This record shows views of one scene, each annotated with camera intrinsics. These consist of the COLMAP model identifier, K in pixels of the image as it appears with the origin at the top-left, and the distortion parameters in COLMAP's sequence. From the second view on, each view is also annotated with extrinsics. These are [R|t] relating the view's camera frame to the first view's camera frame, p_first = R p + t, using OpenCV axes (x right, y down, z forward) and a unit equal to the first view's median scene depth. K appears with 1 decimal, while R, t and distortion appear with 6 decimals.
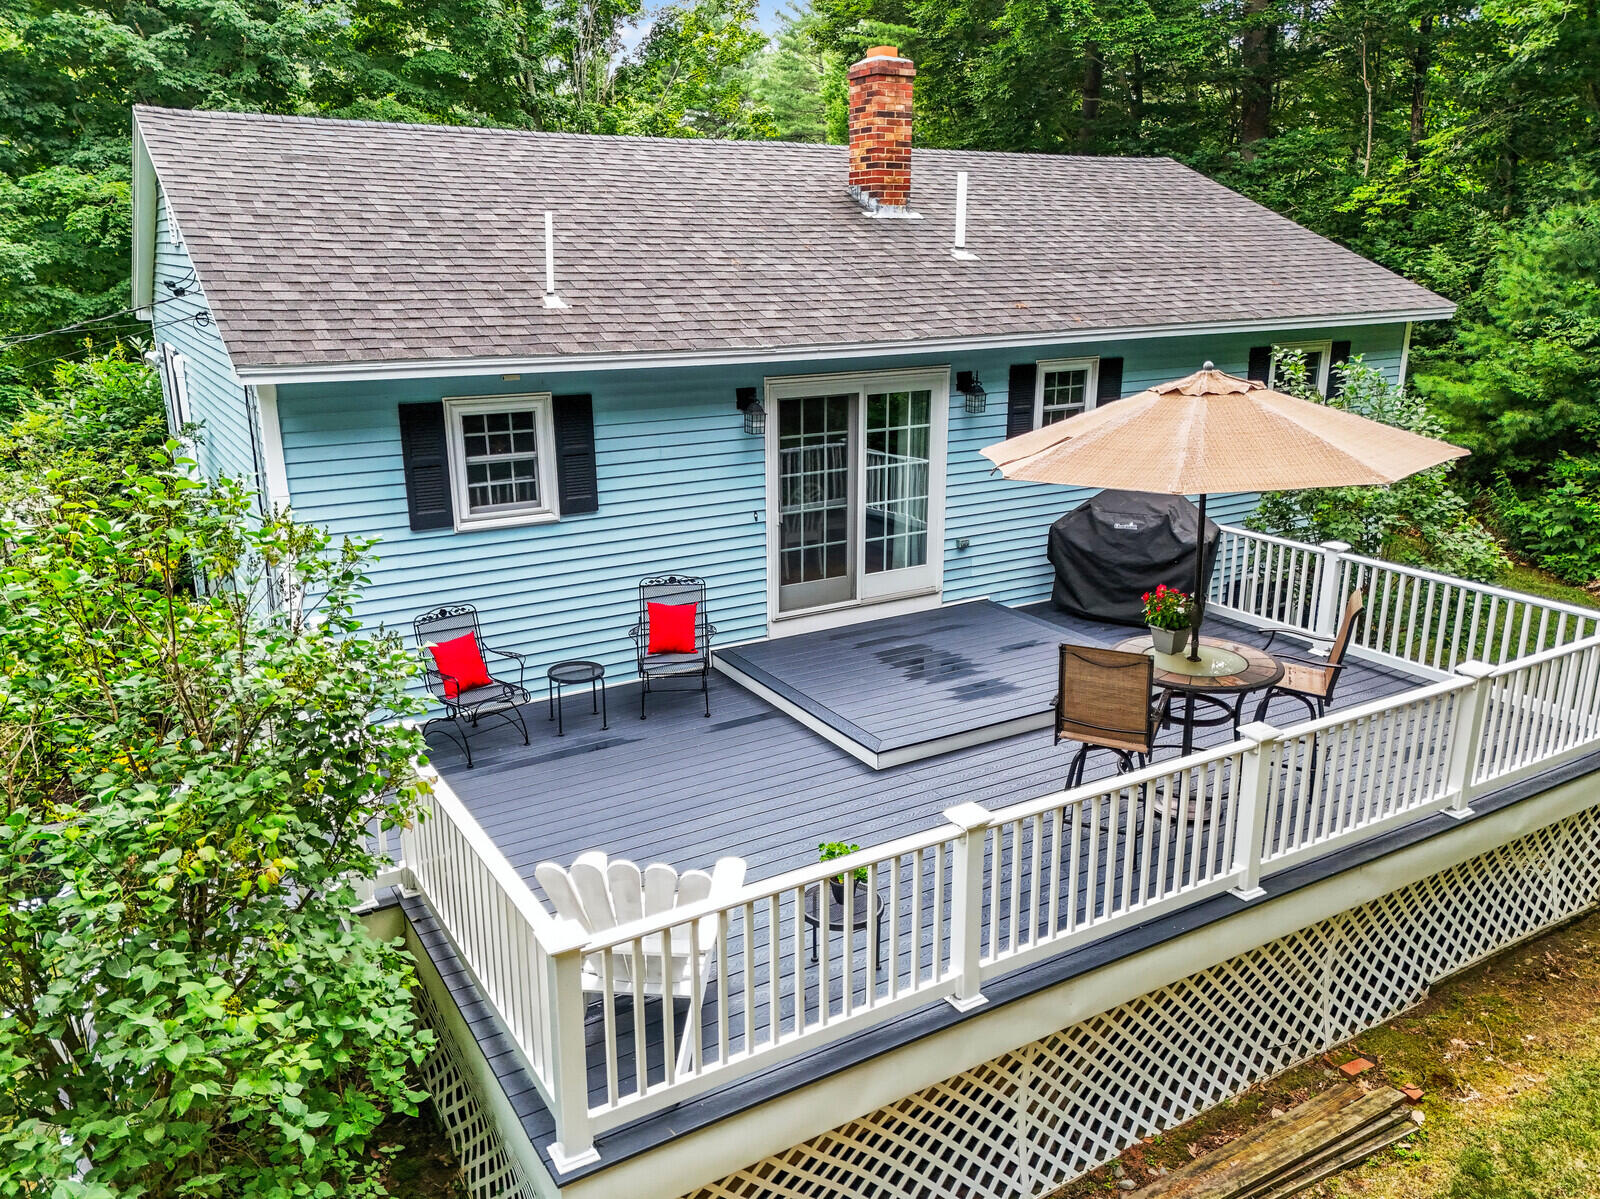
lens RADIAL K [[1201.2, 0, 802.0], [0, 1201.2, 596.4], [0, 0, 1]] dist [0.027063, -0.010866]
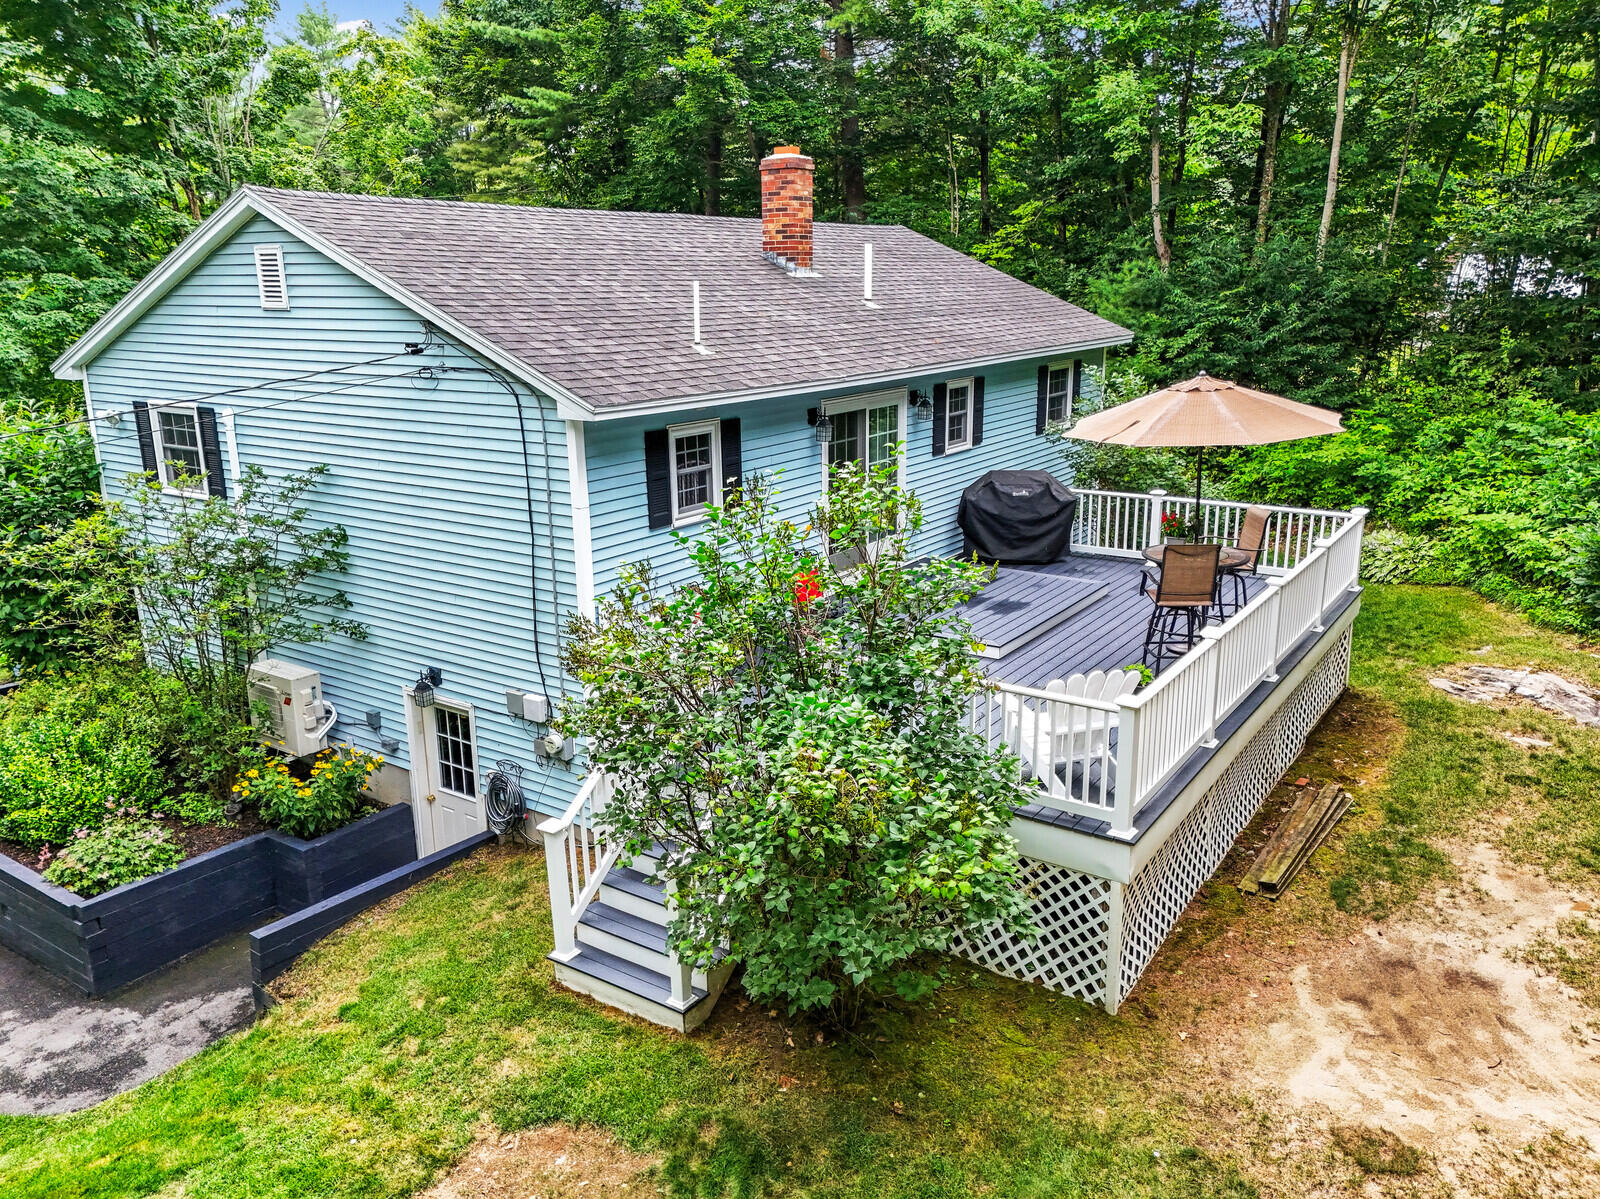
lens RADIAL K [[1201.2, 0, 795.0], [0, 1201.2, 599.3], [0, 0, 1]] dist [0.027063, -0.010866]
pose [[0.908184, -0.115857, 0.402218, -0.598307], [0.125365, 0.992107, 0.002703, 0.029608], [-0.399356, 0.047969, 0.915540, -0.196491]]
